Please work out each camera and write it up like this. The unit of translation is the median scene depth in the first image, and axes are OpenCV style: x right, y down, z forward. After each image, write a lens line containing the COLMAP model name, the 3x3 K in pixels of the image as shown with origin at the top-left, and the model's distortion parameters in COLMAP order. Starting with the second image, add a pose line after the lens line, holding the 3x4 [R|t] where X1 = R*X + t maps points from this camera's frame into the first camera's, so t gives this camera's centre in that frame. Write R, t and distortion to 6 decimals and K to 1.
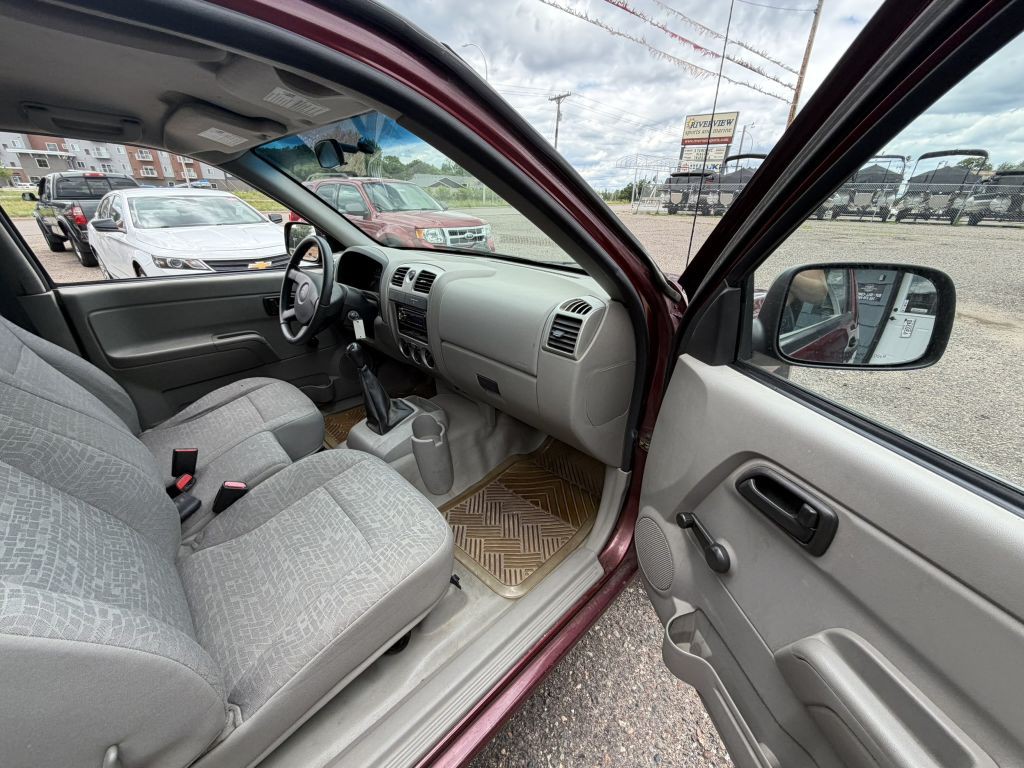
lens RADIAL K [[408.9, 0, 516.4], [0, 408.9, 398.9], [0, 0, 1]] dist [-0.007335, 0.002448]
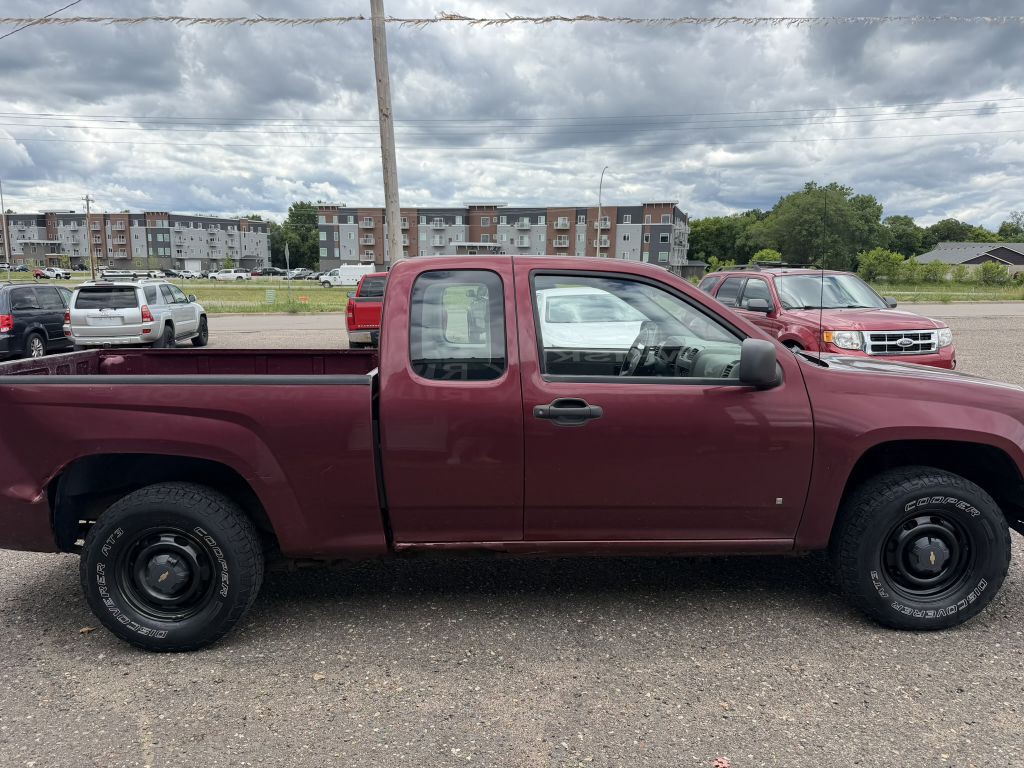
lens RADIAL K [[725.9, 0, 493.4], [0, 725.9, 421.6], [0, 0, 1]] dist [0.017586, -0.025940]
pose [[0.728302, 0.118864, -0.674869, 0.058735], [-0.295197, 0.943196, -0.152445, 0.032064], [0.618414, 0.310245, 0.722019, -0.074506]]
